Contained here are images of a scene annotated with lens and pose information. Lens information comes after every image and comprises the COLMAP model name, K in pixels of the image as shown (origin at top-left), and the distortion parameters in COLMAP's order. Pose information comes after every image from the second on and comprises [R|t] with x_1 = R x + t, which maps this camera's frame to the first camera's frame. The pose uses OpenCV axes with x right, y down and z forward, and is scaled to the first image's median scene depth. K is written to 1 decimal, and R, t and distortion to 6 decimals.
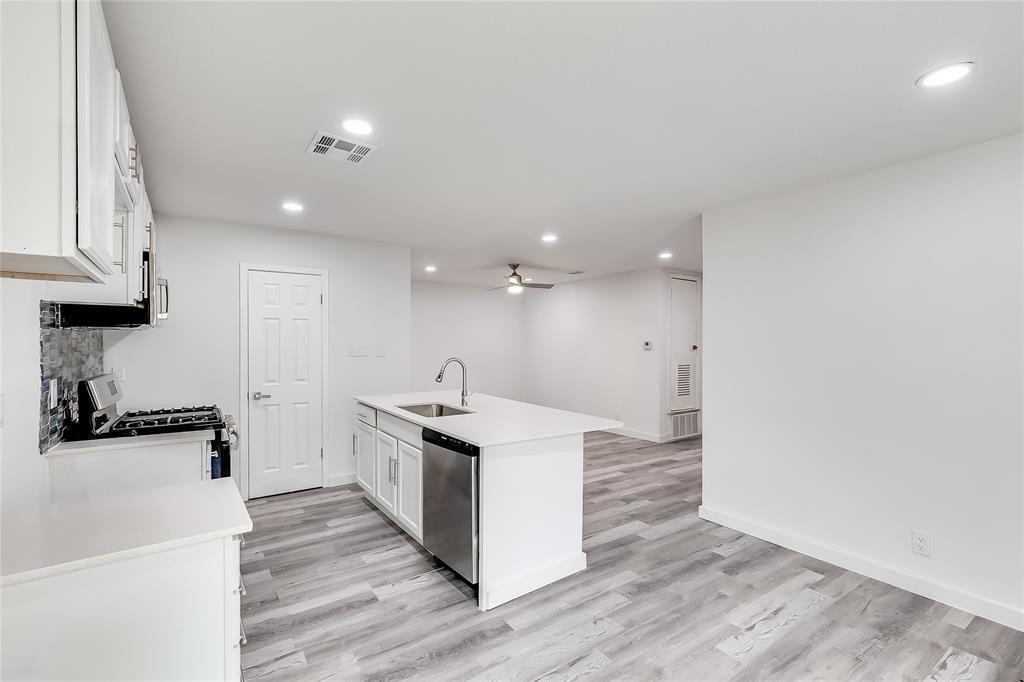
lens RADIAL K [[465.3, 0, 517.1], [0, 465.3, 341.1], [0, 0, 1]] dist [0.003703, -0.000612]
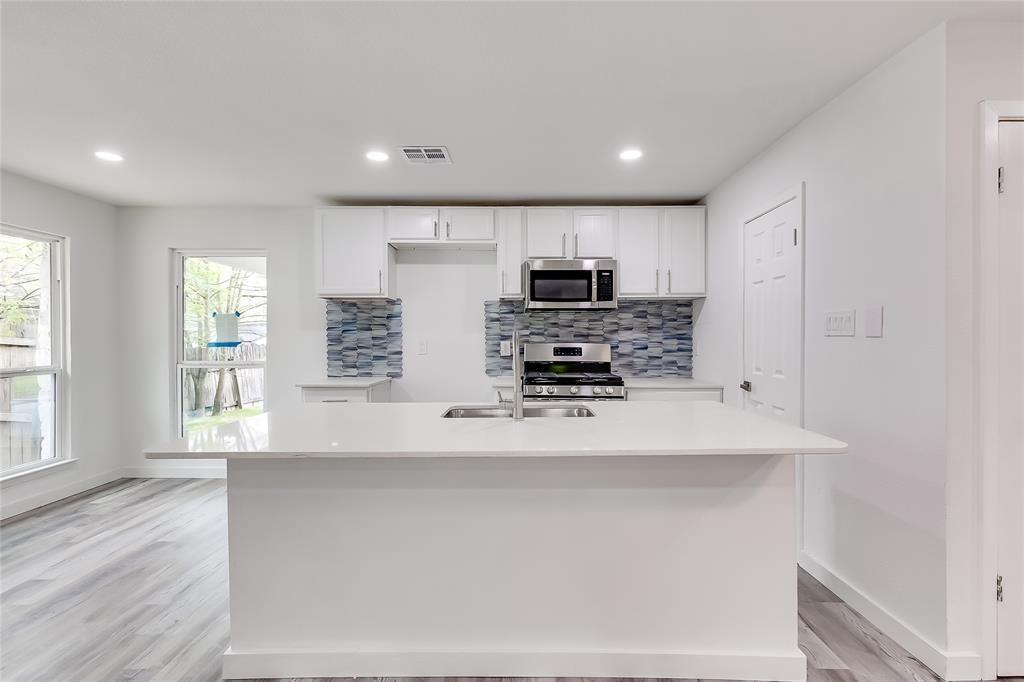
lens RADIAL K [[465.3, 0, 519.5], [0, 465.3, 343.2], [0, 0, 1]] dist [0.003703, -0.000612]
pose [[-0.579685, 0.007979, -0.814801, 0.361238], [0.002509, 0.999965, 0.008007, 0.051404], [0.814837, 0.002597, -0.579685, 1.457050]]
